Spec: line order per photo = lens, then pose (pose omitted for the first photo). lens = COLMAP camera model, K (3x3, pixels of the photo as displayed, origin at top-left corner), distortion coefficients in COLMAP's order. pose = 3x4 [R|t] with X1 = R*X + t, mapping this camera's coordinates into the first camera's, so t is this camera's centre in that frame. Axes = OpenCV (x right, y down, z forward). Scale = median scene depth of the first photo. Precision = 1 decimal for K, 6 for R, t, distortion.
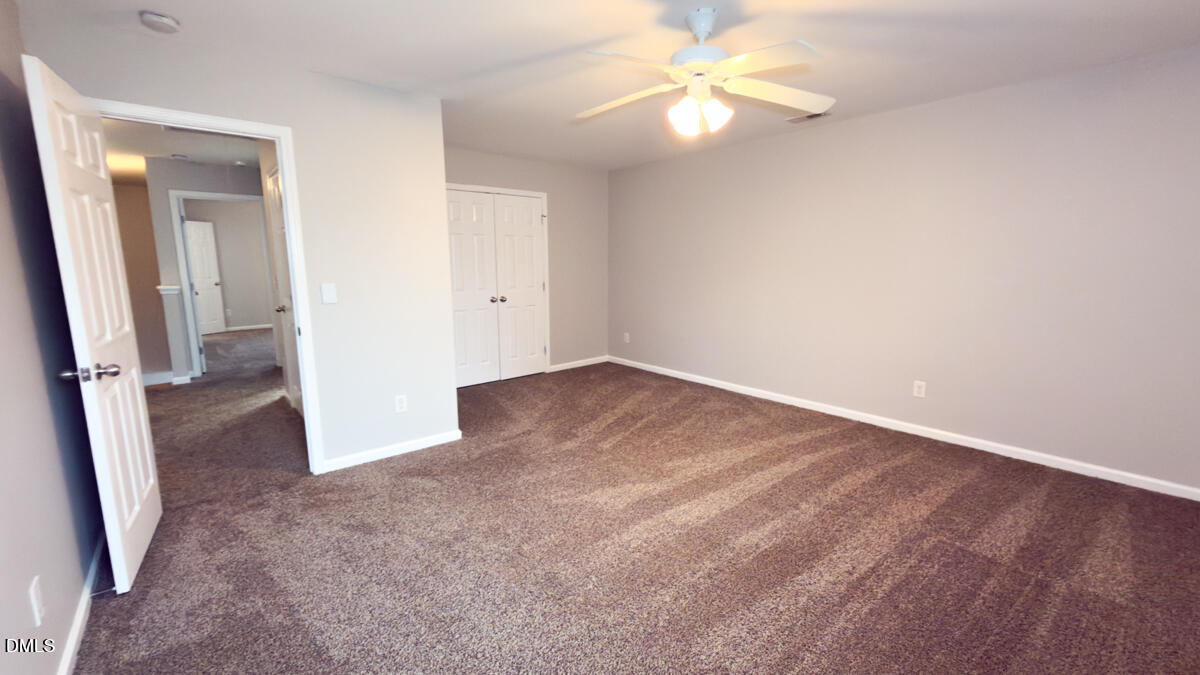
lens RADIAL K [[478.7, 0, 604.4], [0, 478.7, 336.3], [0, 0, 1]] dist [0.001039, 0.000367]
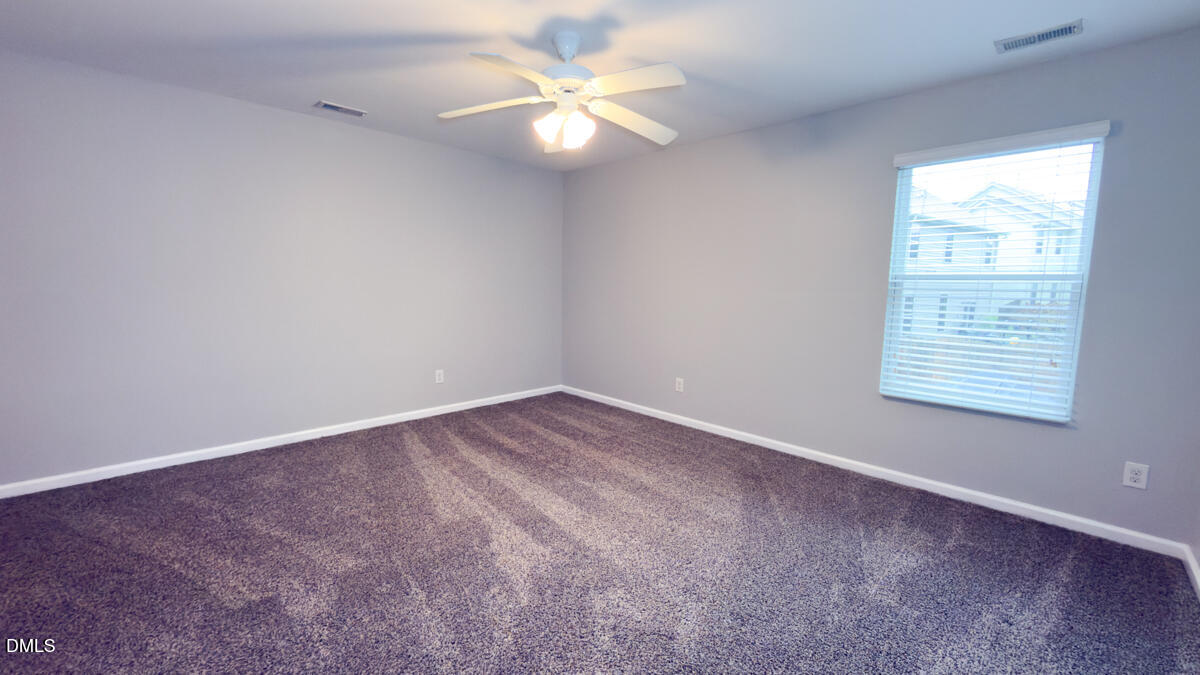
lens RADIAL K [[478.7, 0, 600.7], [0, 478.7, 339.4], [0, 0, 1]] dist [0.001039, 0.000367]
pose [[-0.075593, -0.117572, 0.990183, -0.634045], [0.136730, 0.982422, 0.127089, -0.089977], [-0.987720, 0.144995, -0.058188, 0.729574]]
